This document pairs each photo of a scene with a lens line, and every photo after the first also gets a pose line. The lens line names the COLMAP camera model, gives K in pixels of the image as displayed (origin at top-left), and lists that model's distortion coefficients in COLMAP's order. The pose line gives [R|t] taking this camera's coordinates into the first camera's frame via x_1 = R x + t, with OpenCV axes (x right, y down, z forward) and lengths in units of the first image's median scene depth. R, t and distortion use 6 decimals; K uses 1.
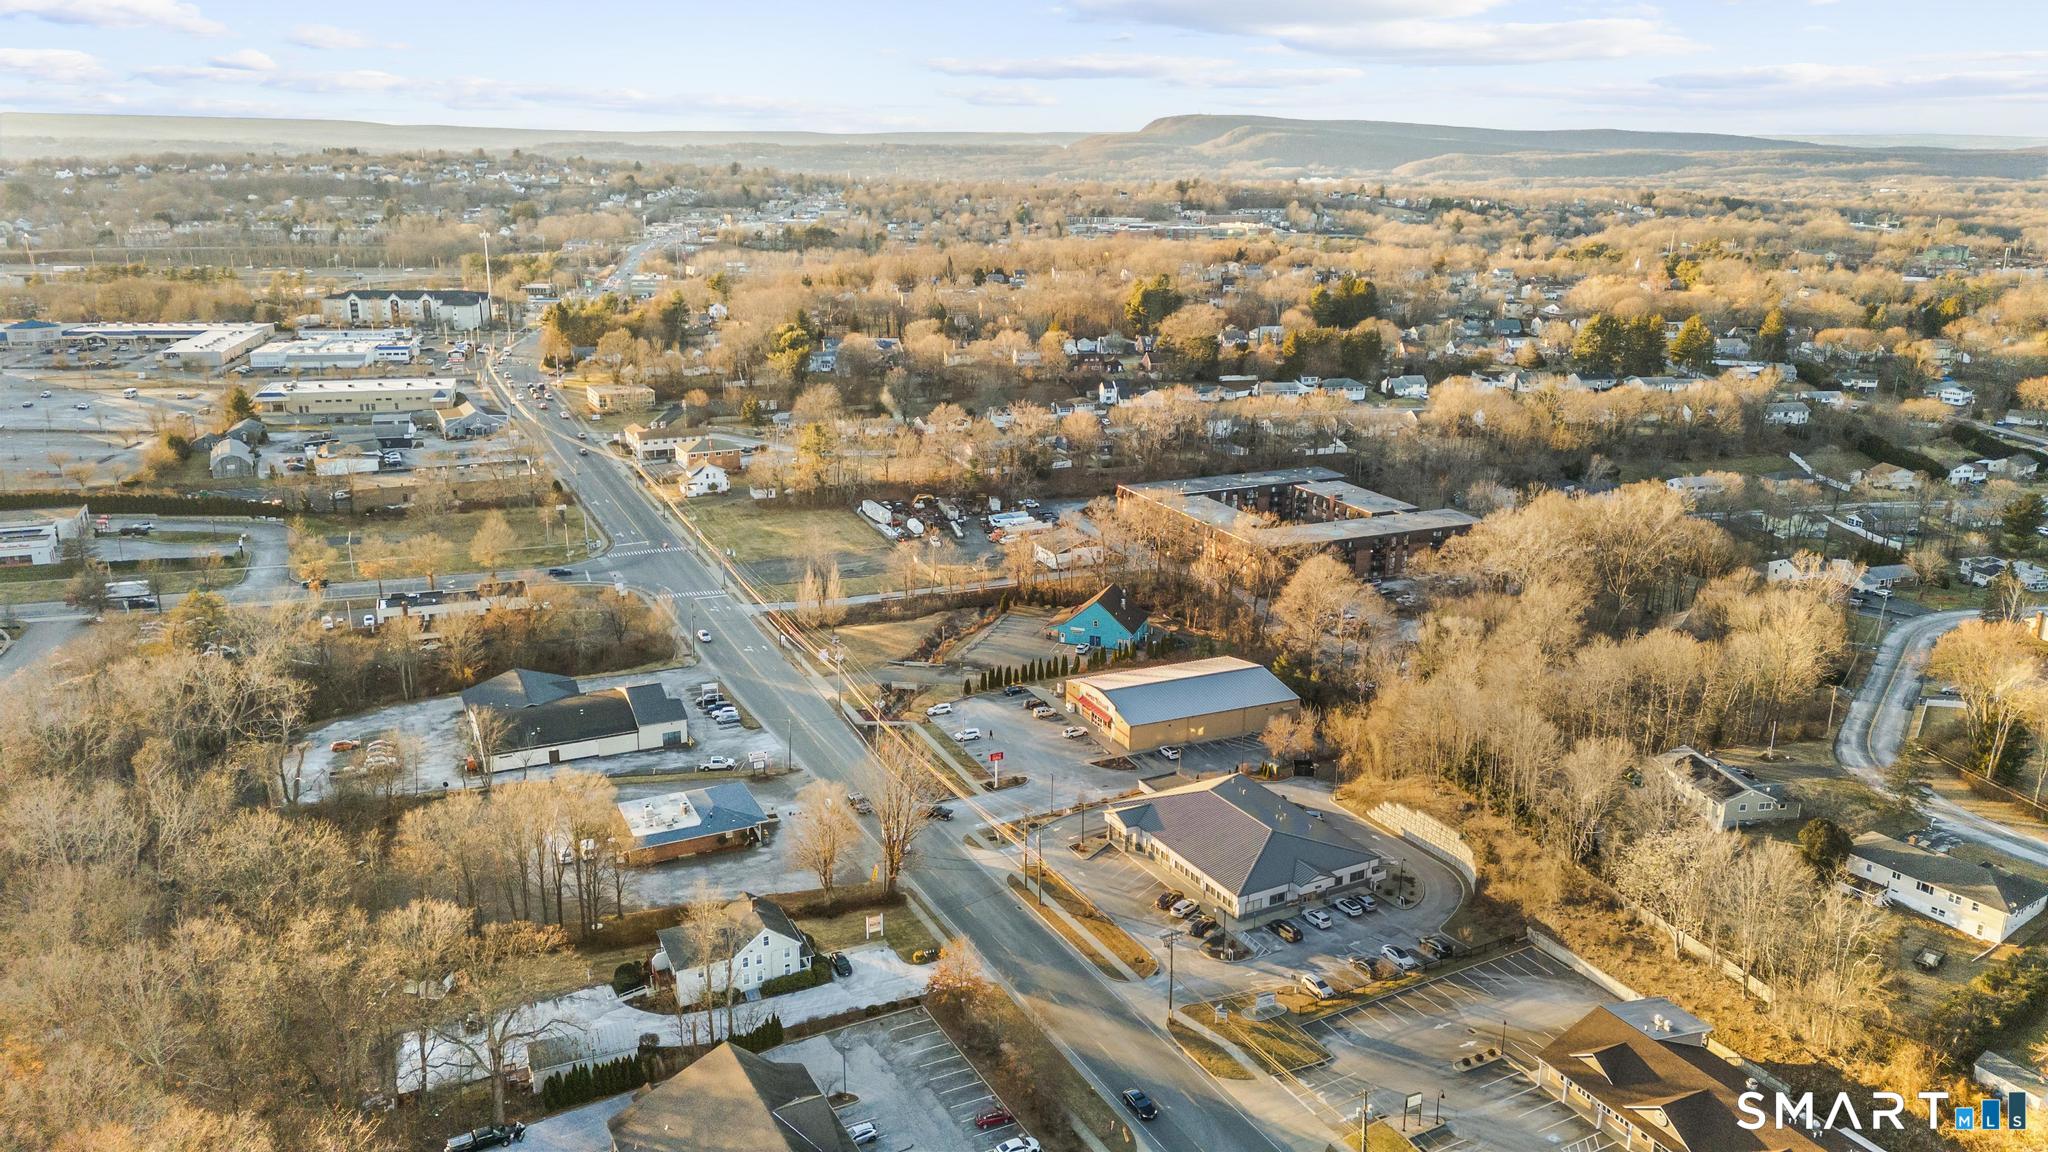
lens RADIAL K [[1465.2, 0, 1024.0], [0, 1465.2, 576.0], [0, 0, 1]] dist [0.122009, -0.129139]
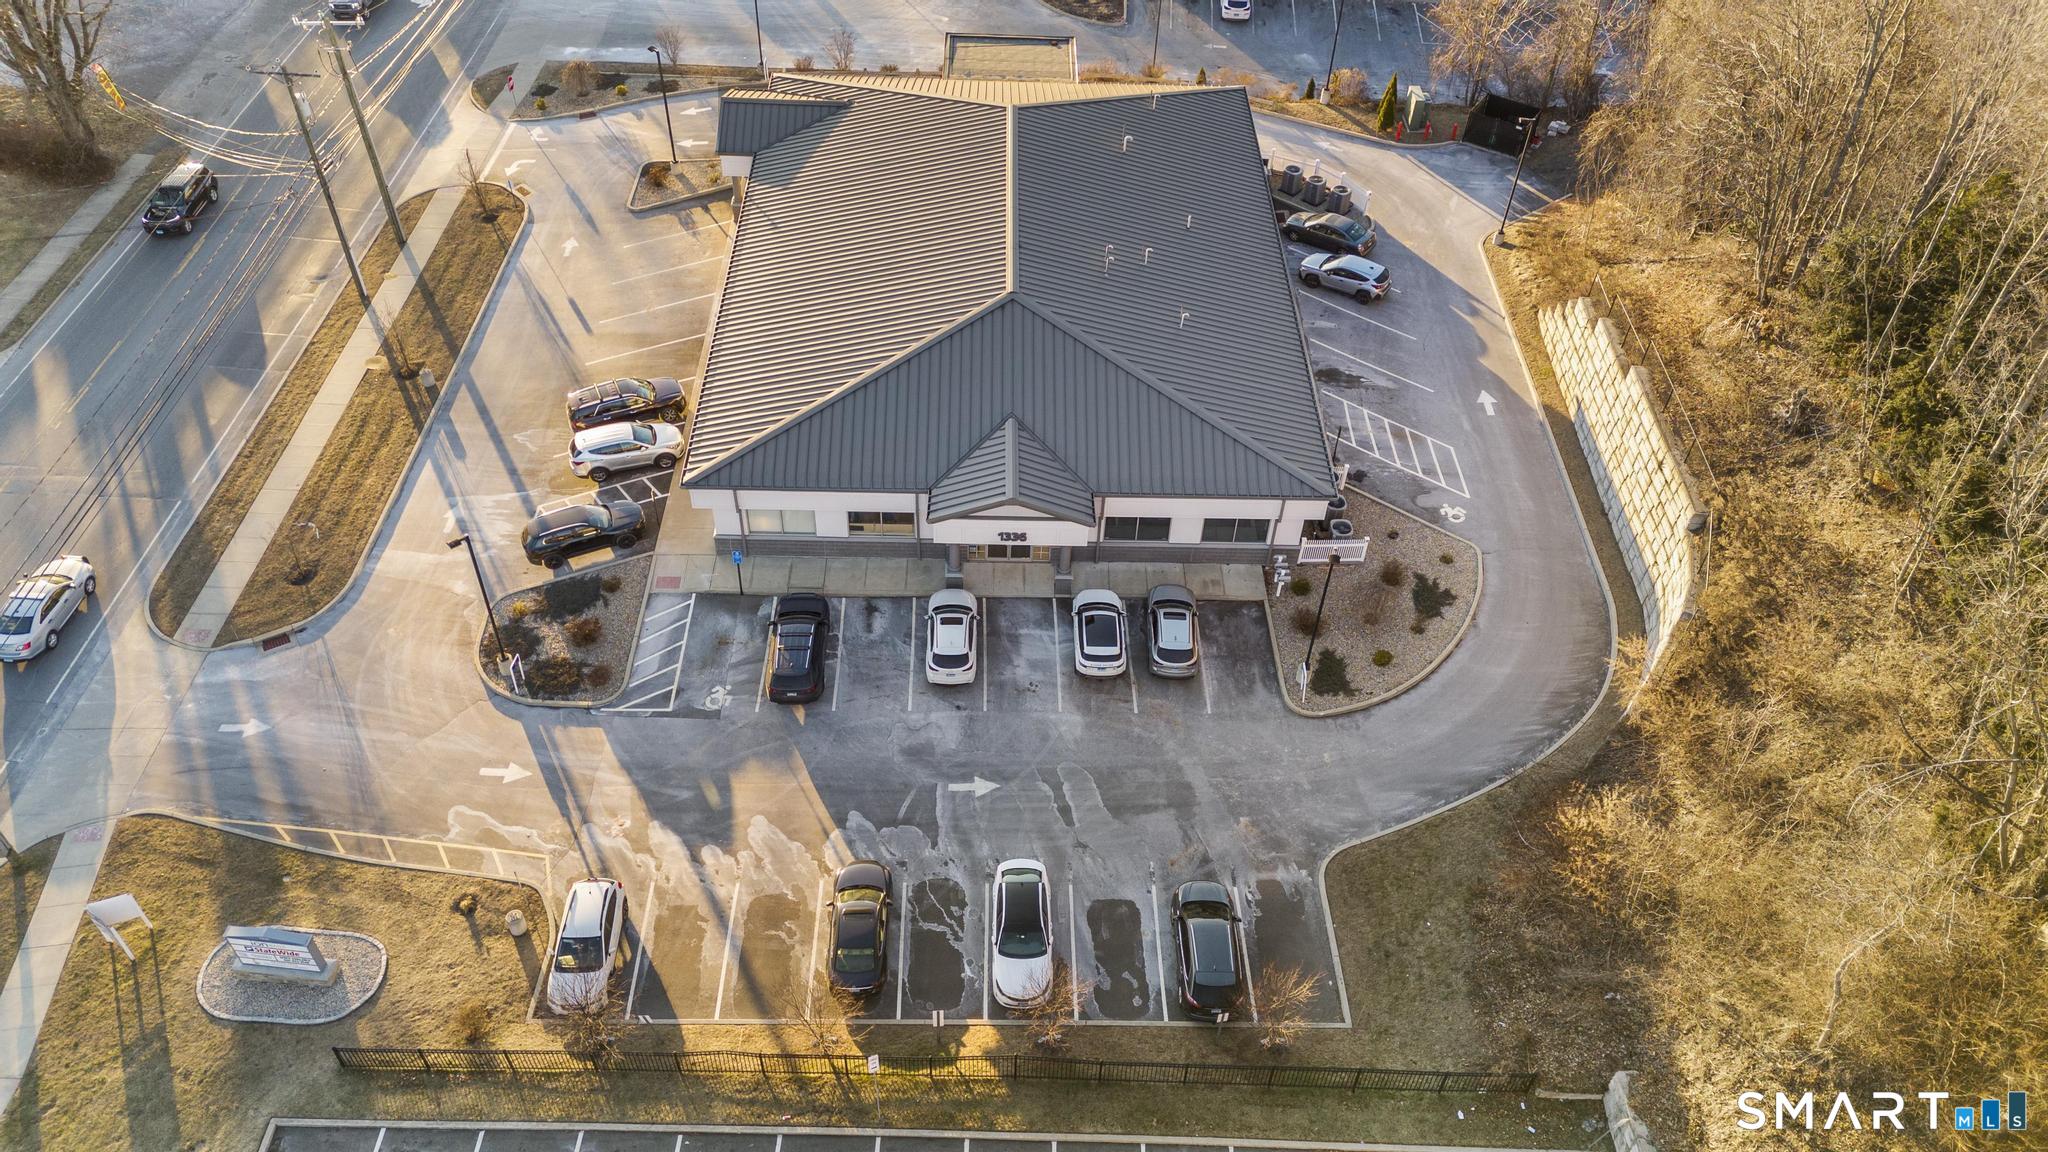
lens RADIAL K [[1463.9, 0, 1024.0], [0, 1463.9, 576.0], [0, 0, 1]] dist [0.040572, 0.000841]
pose [[0.876763, 0.359172, -0.319816, 0.278732], [-0.159429, 0.844471, 0.511323, 0.072437], [0.453728, -0.397321, 0.797663, 0.745380]]
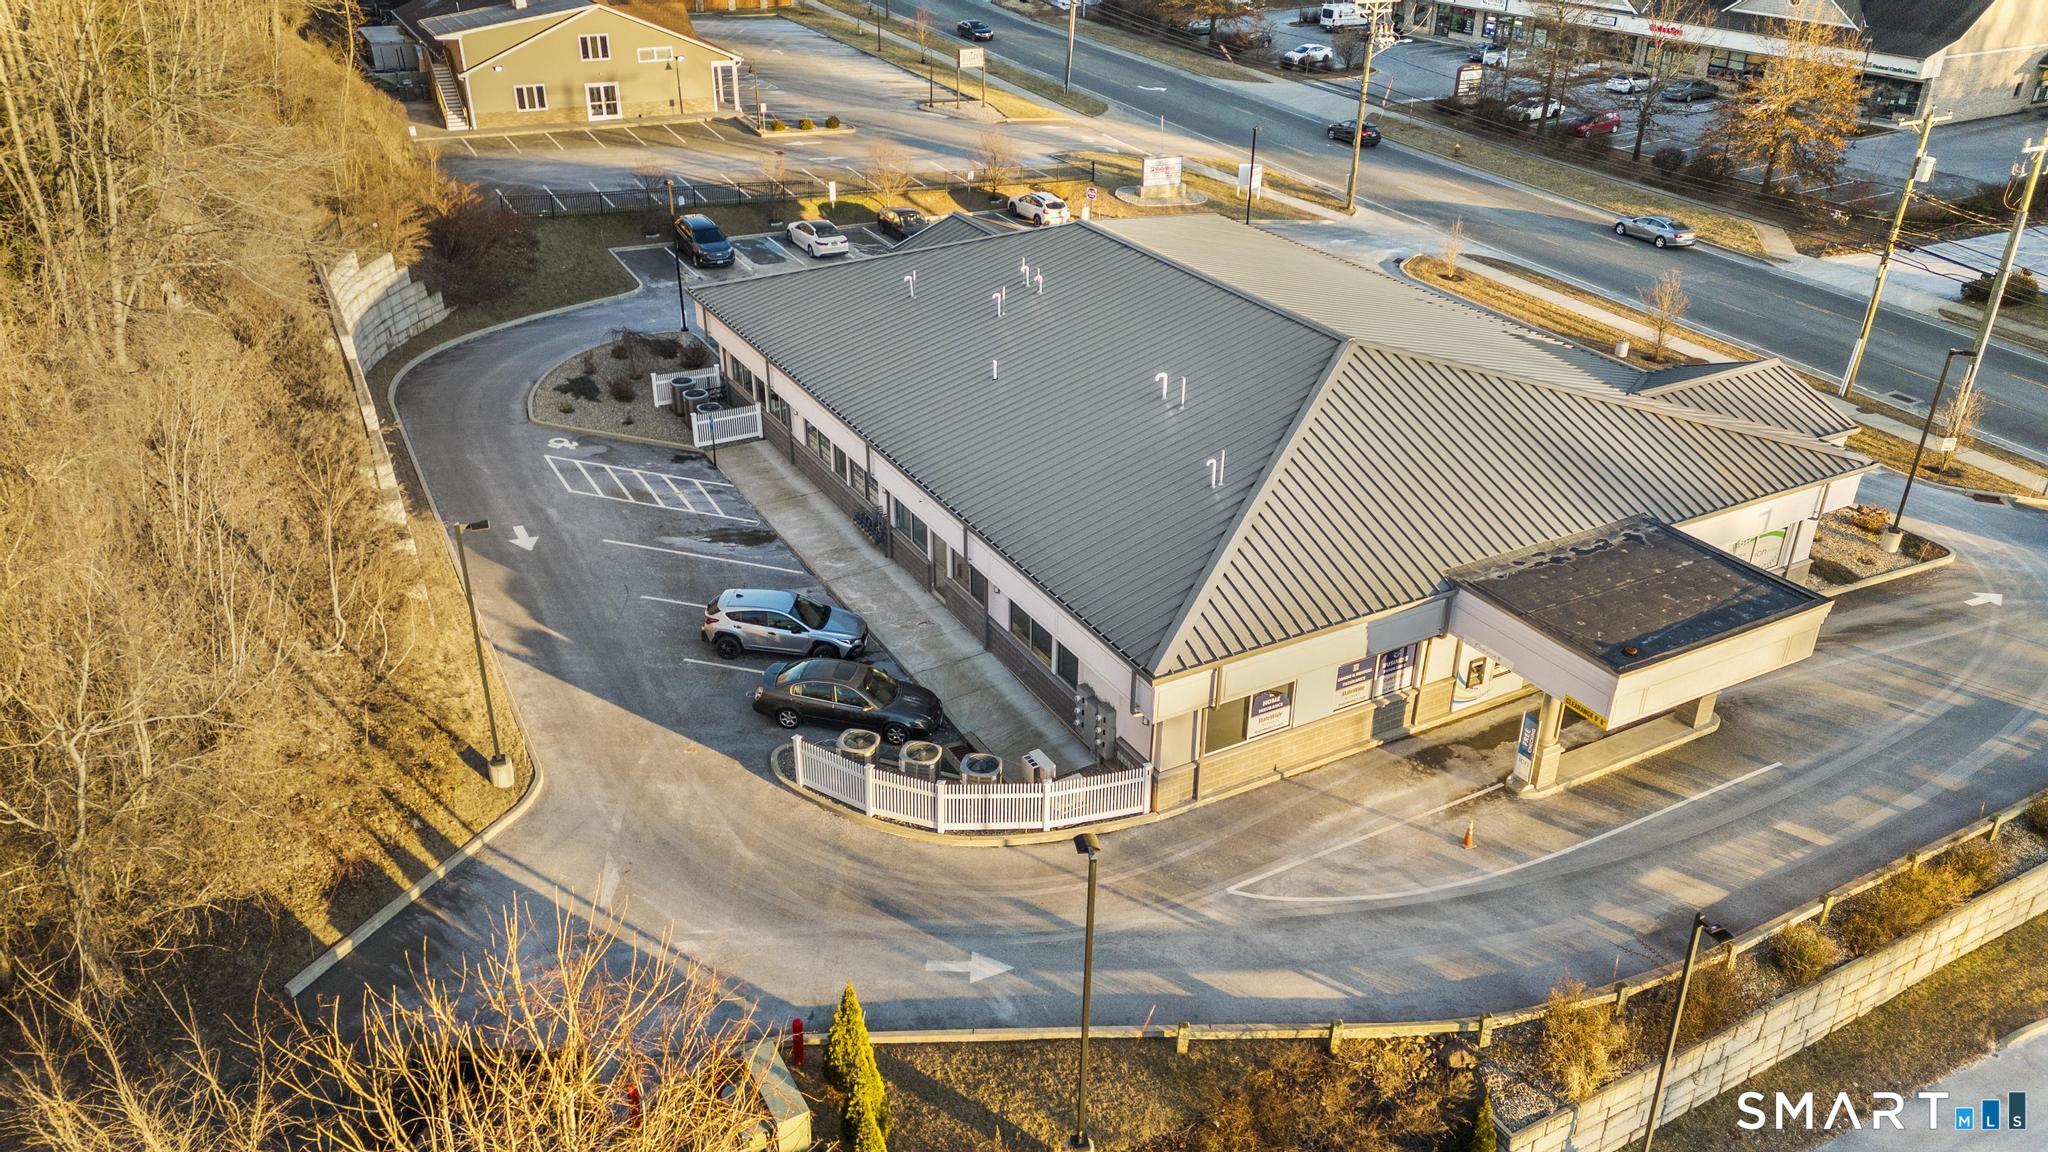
lens RADIAL K [[1504.0, 0, 1017.5], [0, 1504.0, 567.2], [0, 0, 1]] dist [0.061333, -0.031088]
pose [[-0.999813, -0.016817, -0.009586, 0.179916], [-0.018776, 0.722184, 0.691446, 0.032594], [-0.004705, 0.691497, -0.722364, 1.223757]]
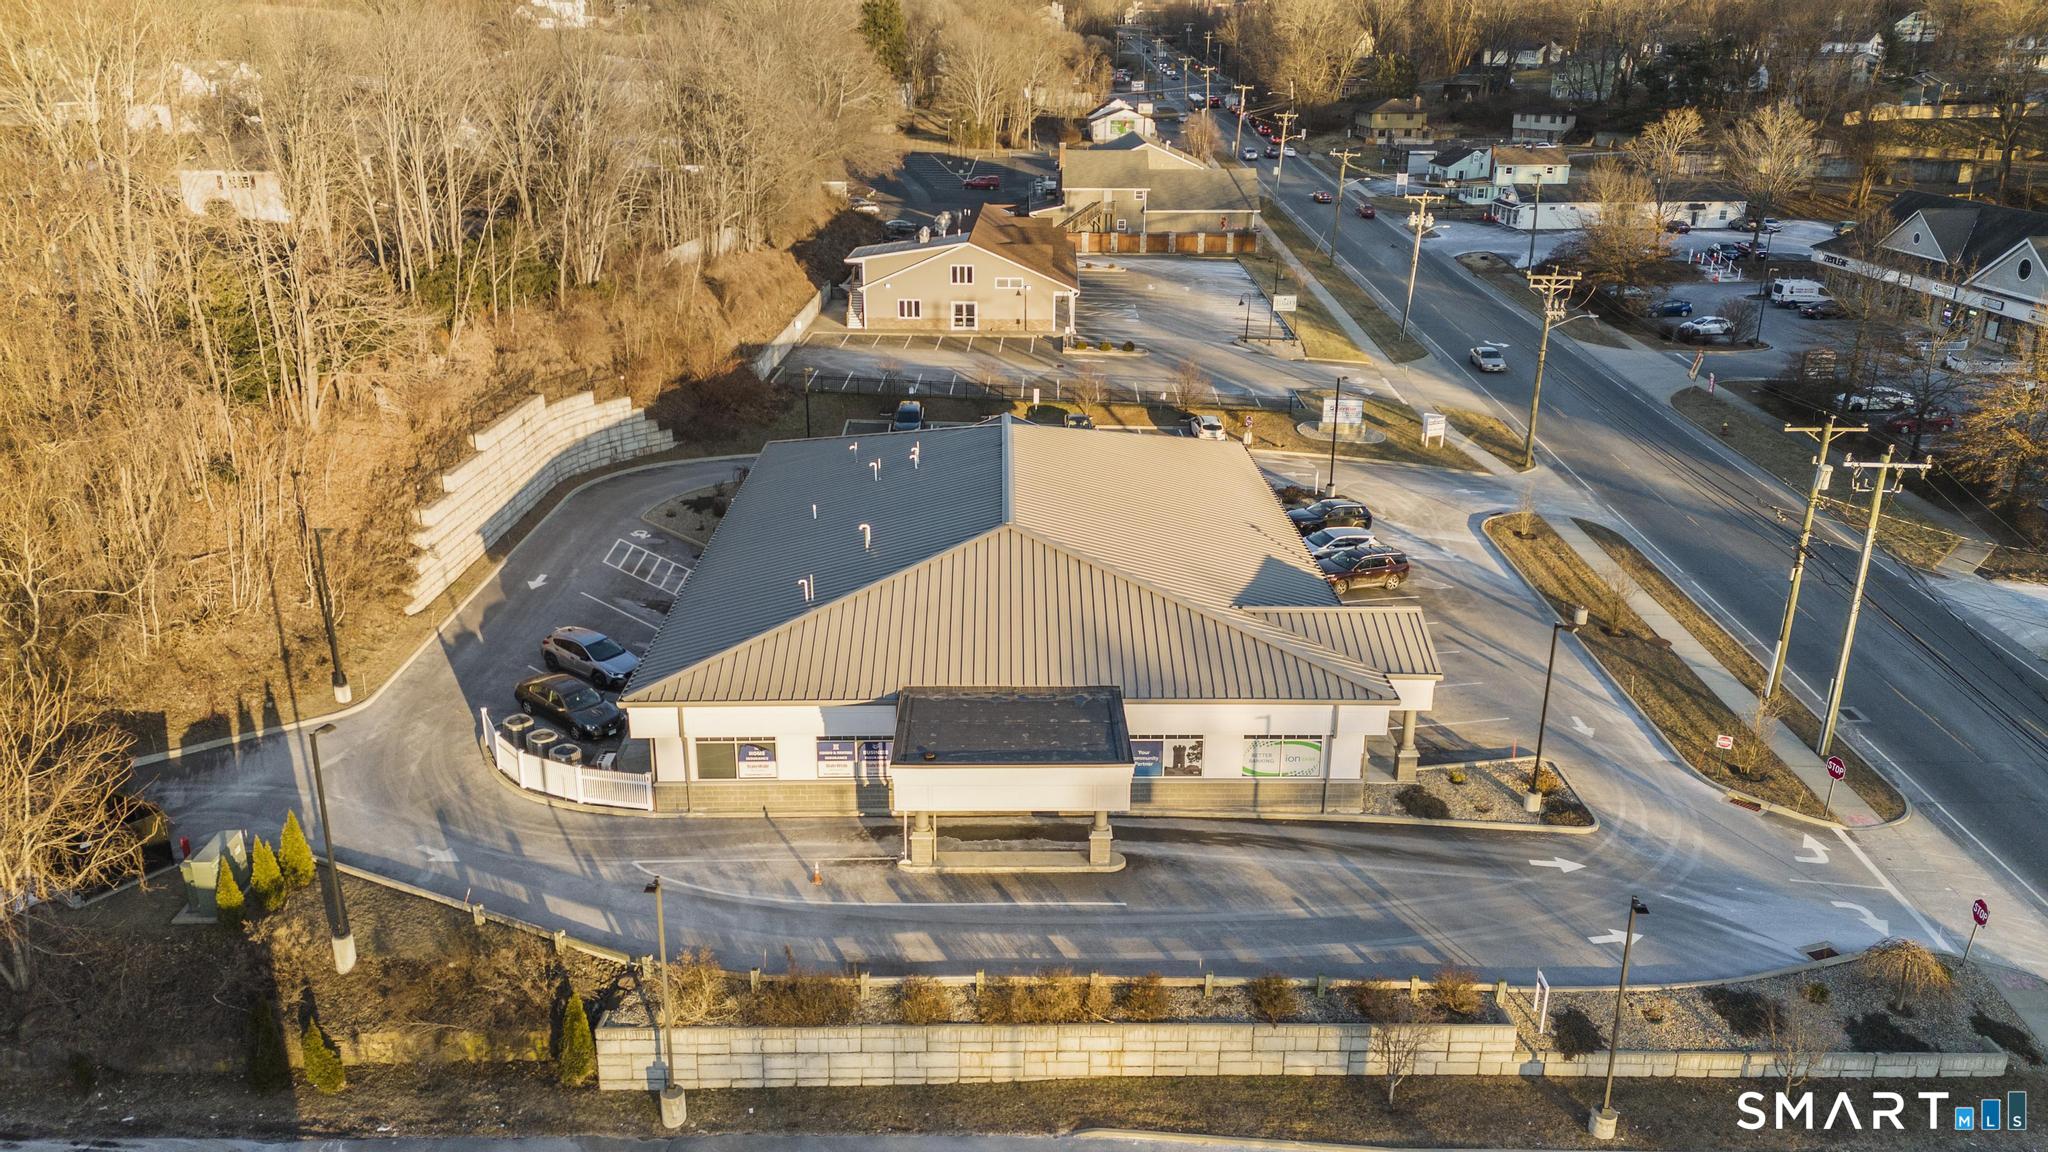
lens RADIAL K [[1478.4, 0, 1016.1], [0, 1478.4, 584.7], [0, 0, 1]] dist [0.116654, -0.135008]
pose [[-0.878518, -0.178474, 0.443118, 0.013879], [0.121050, 0.814145, 0.567903, 0.013977], [-0.462119, 0.552552, -0.693637, 1.237325]]
